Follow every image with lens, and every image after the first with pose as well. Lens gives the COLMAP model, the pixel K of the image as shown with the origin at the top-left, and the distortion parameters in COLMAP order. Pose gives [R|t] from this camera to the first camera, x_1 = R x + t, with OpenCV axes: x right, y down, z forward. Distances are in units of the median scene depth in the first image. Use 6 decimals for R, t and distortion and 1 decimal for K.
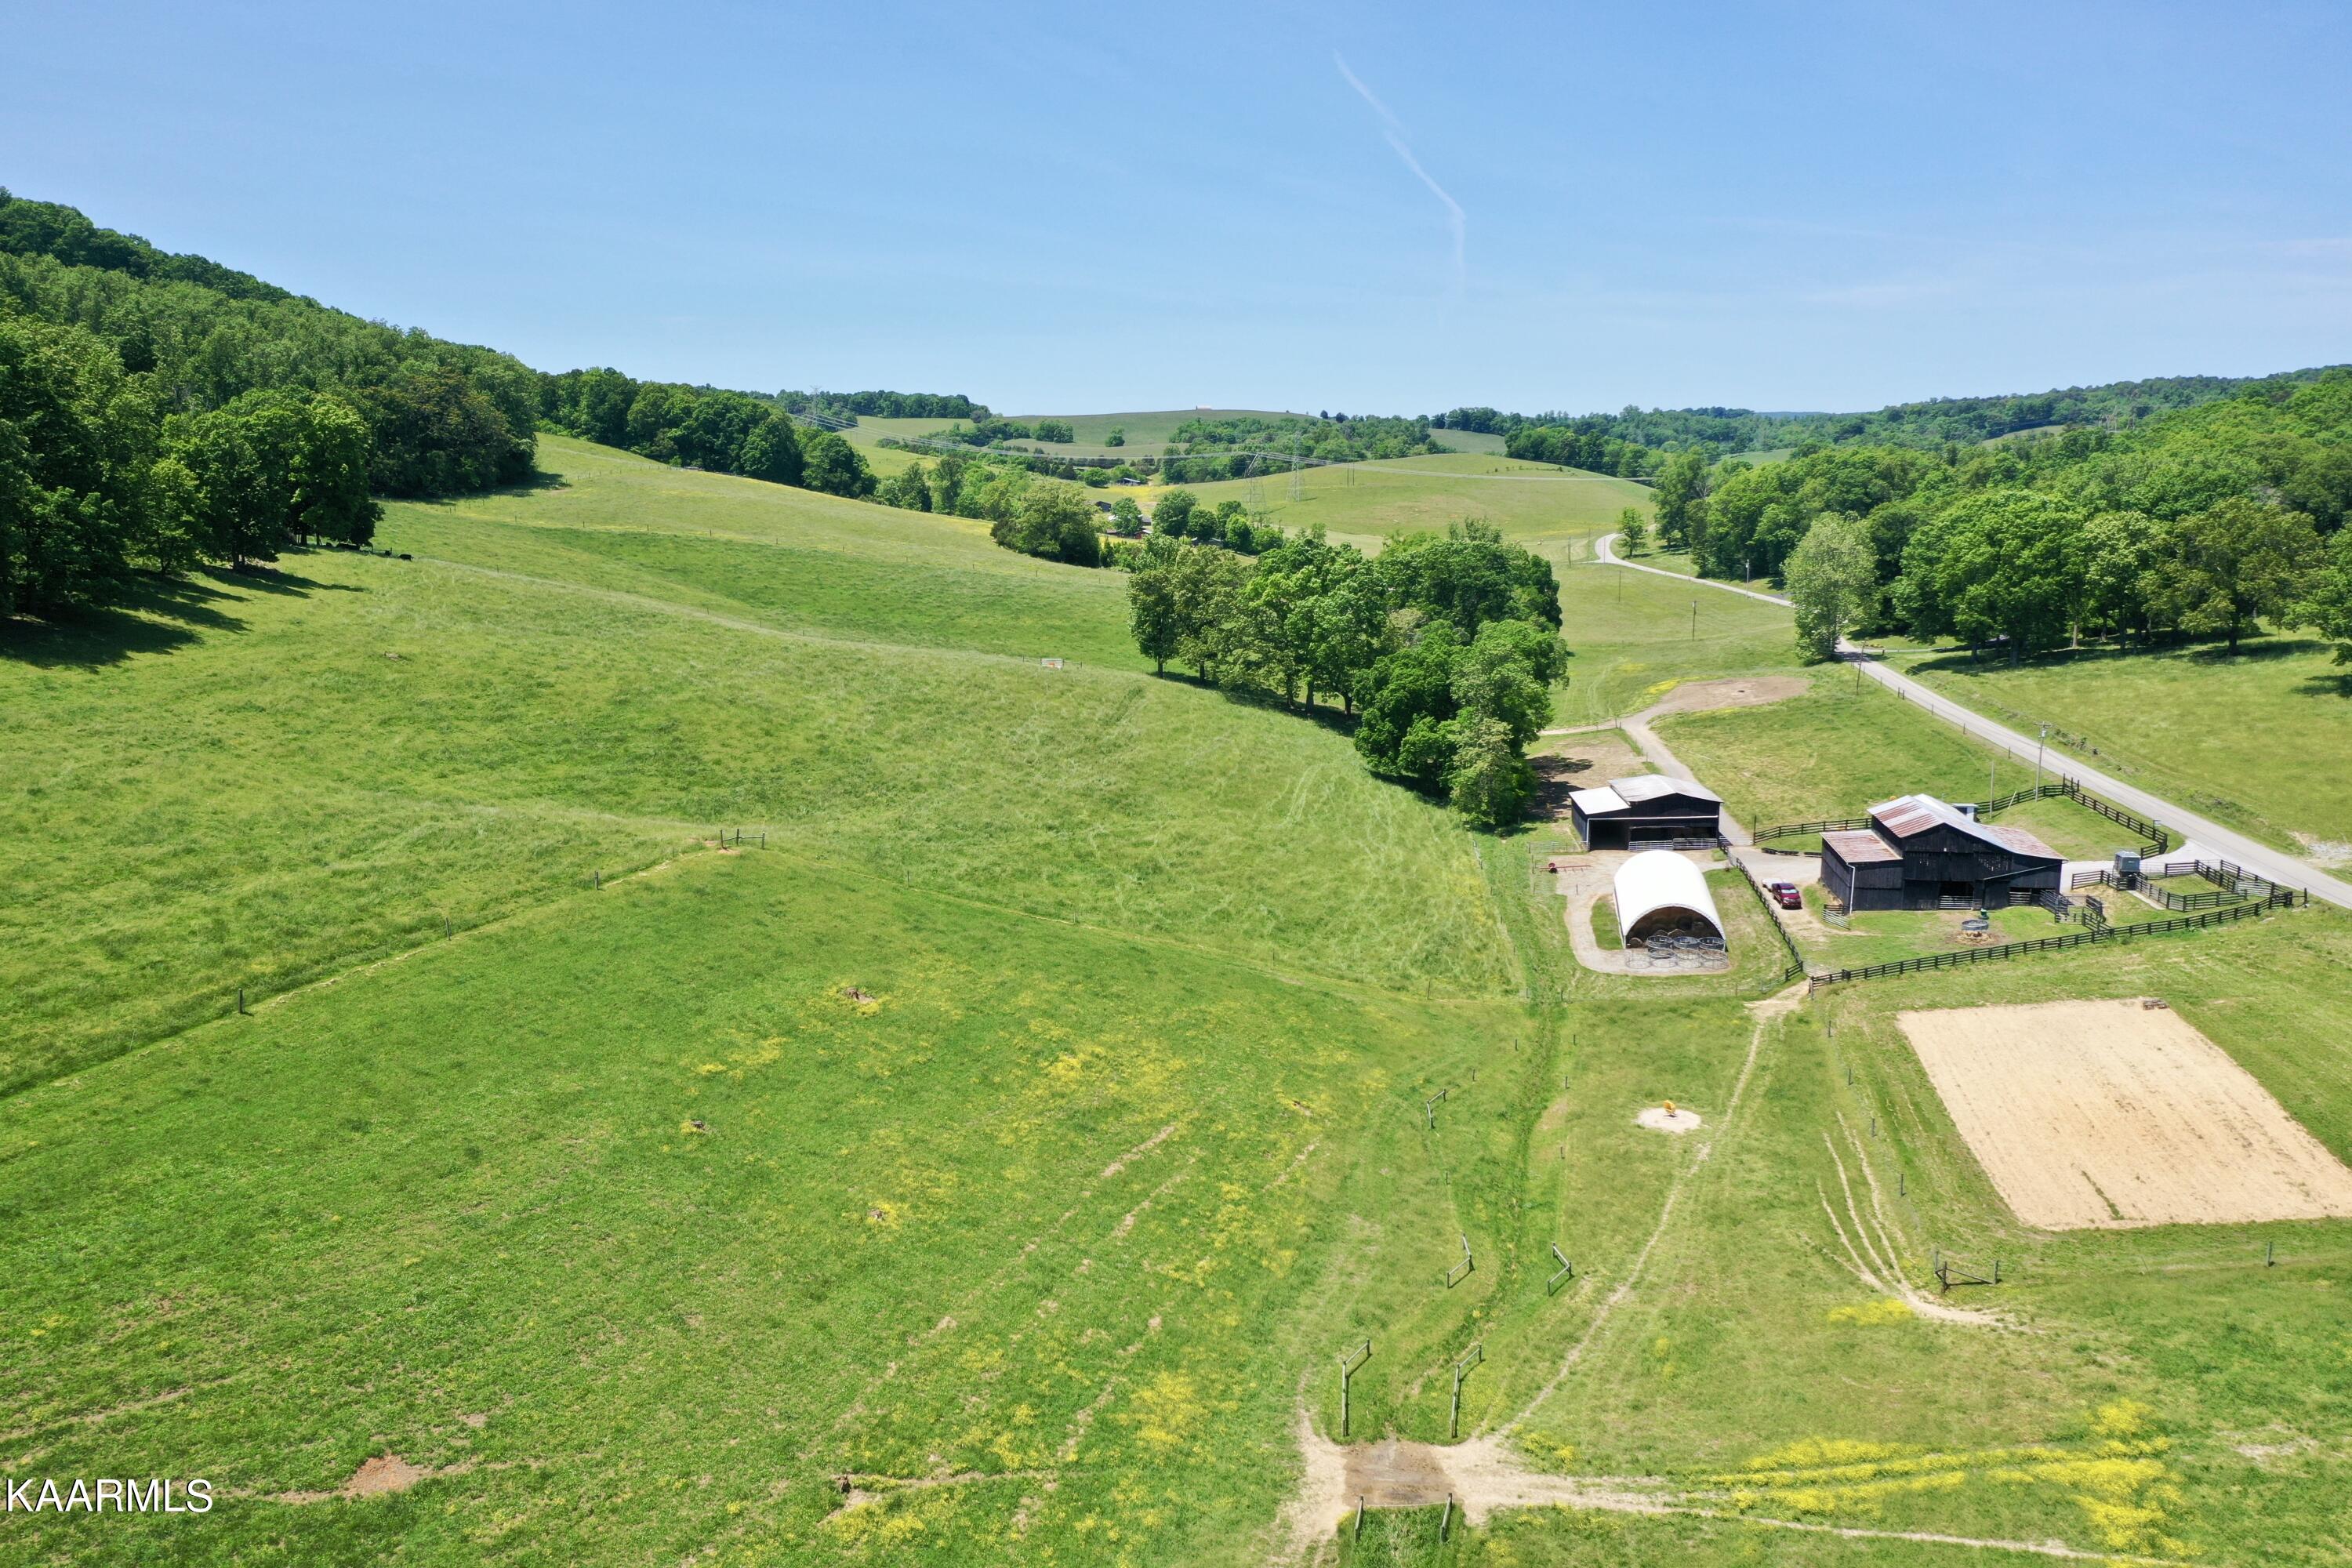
lens RADIAL K [[1857.9, 0, 1170.3], [0, 1857.9, 776.2], [0, 0, 1]] dist [0.001455, 0.002437]
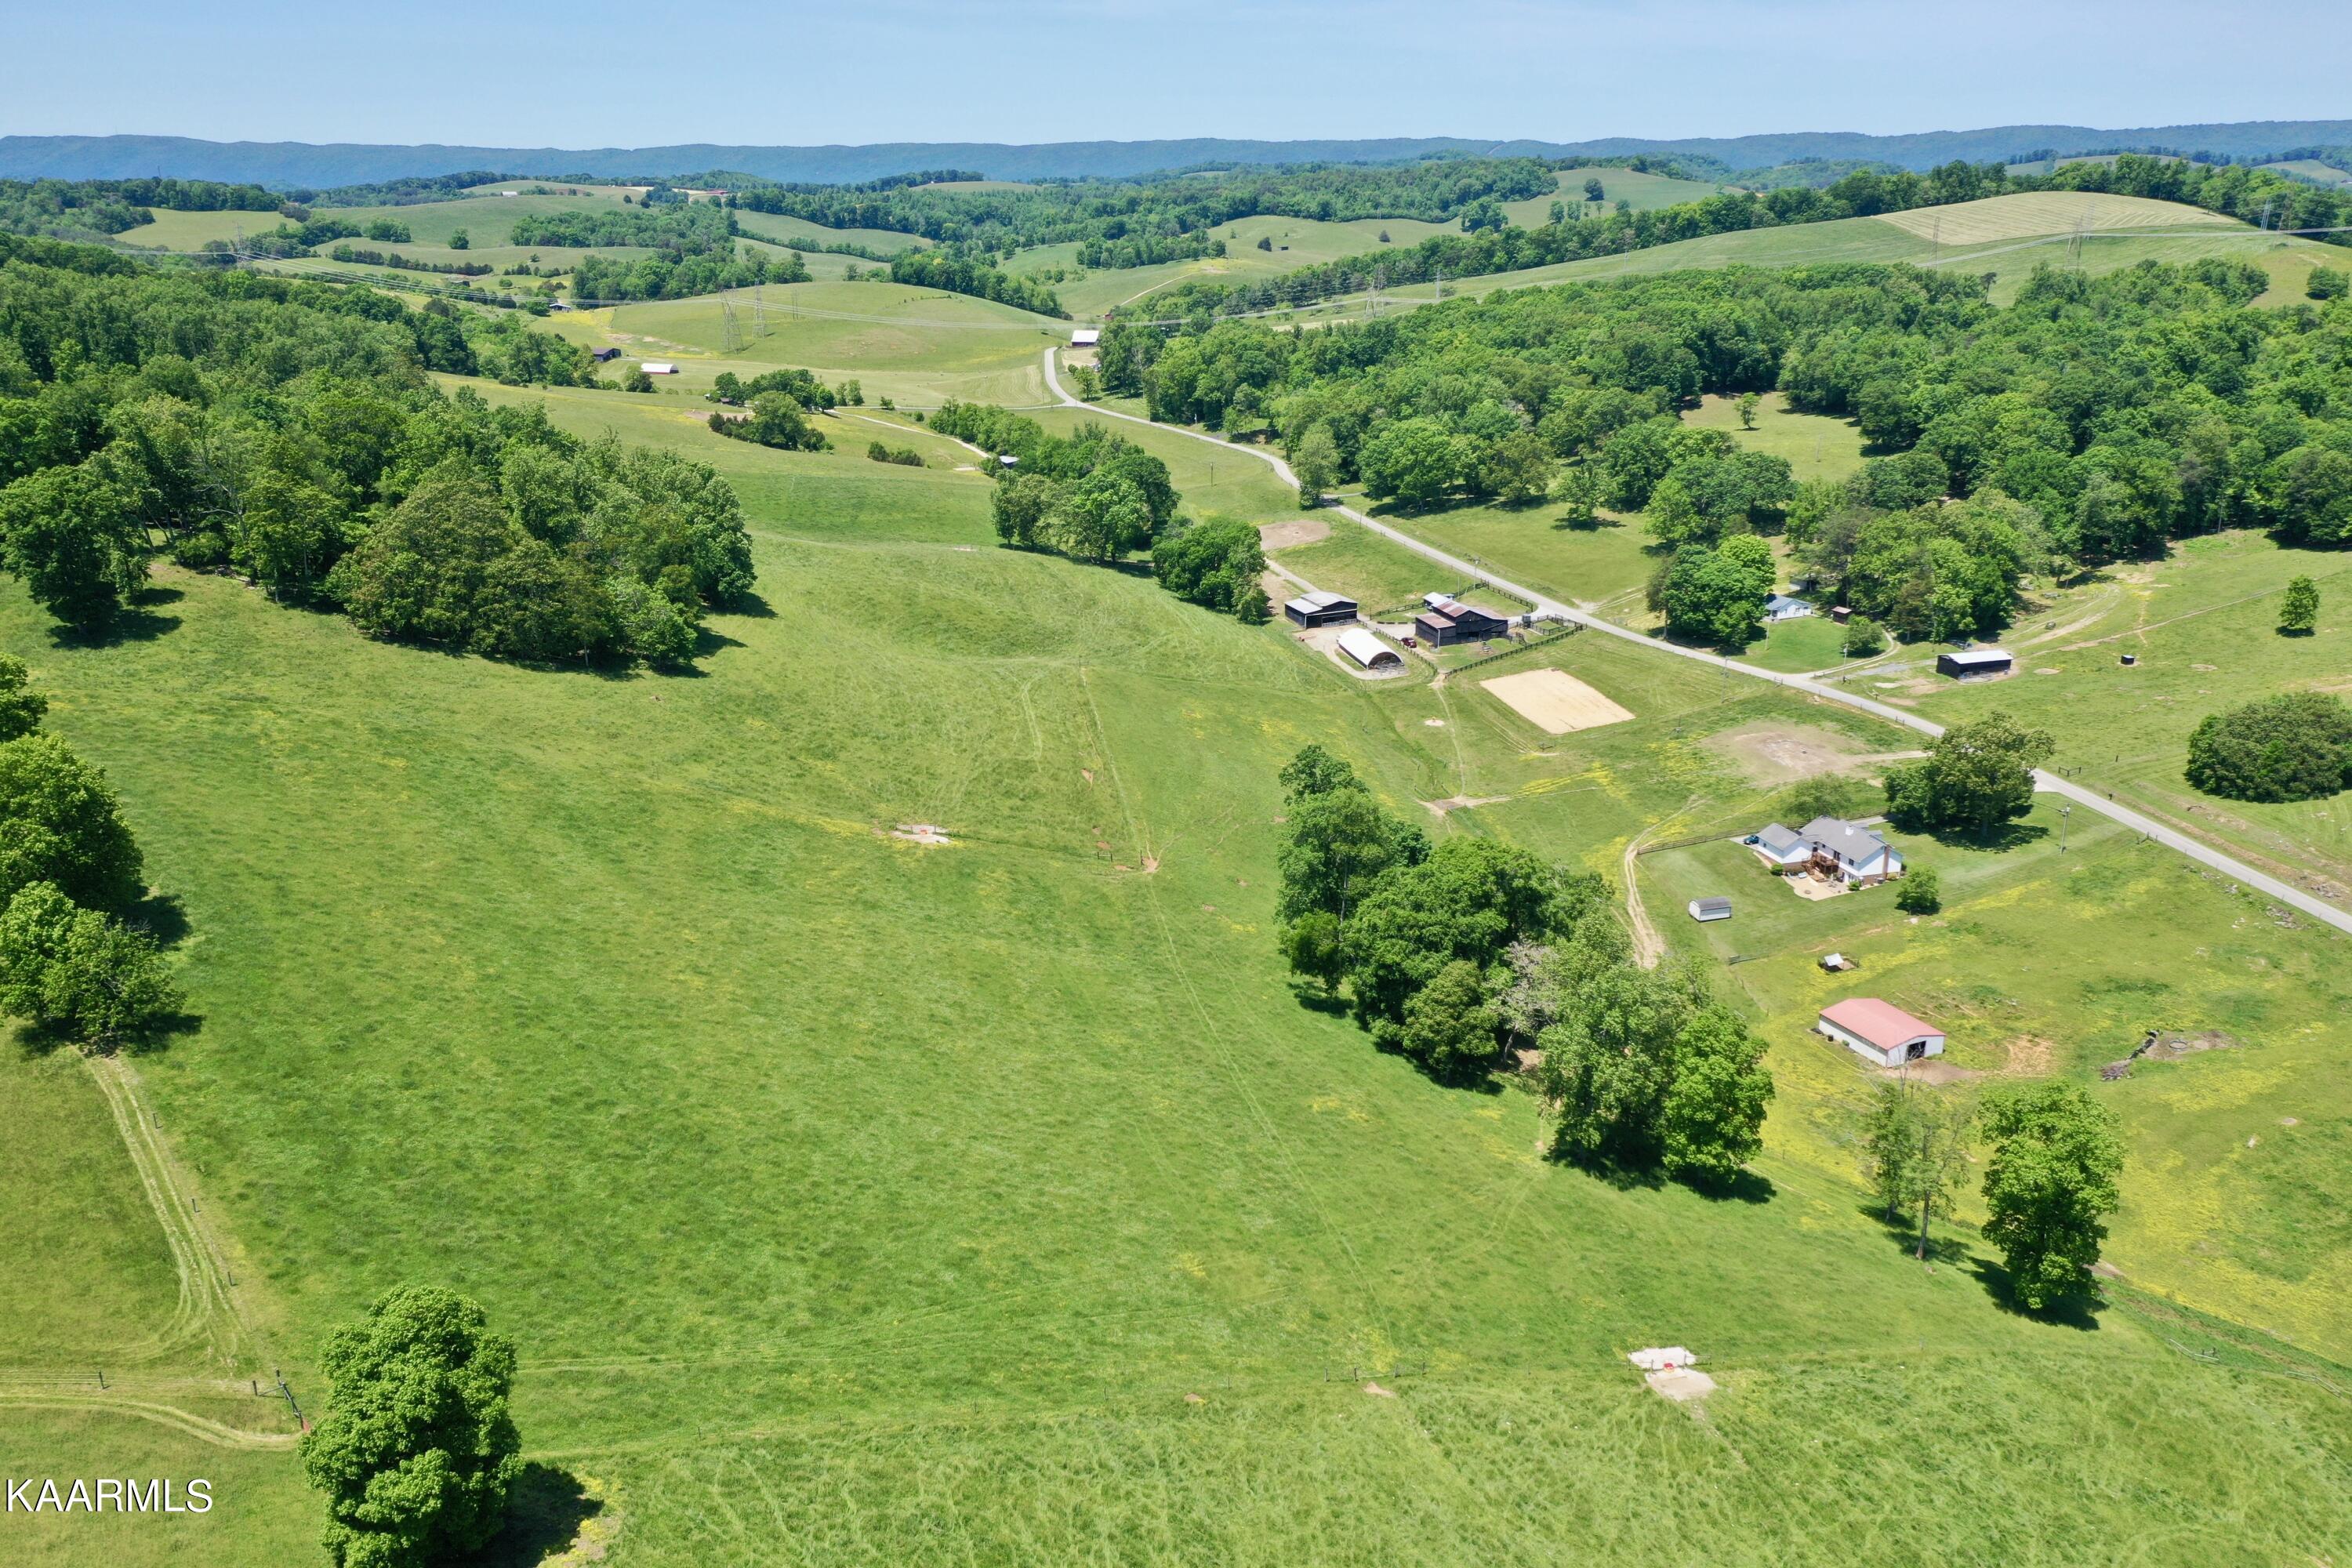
lens RADIAL K [[1857.9, 0, 1177.5], [0, 1857.9, 779.8], [0, 0, 1]] dist [0.001455, 0.002437]
pose [[0.908467, -0.128517, 0.397707, -0.844316], [0.069941, 0.984879, 0.158495, -0.149576], [-0.412062, -0.116172, 0.903719, -1.007650]]
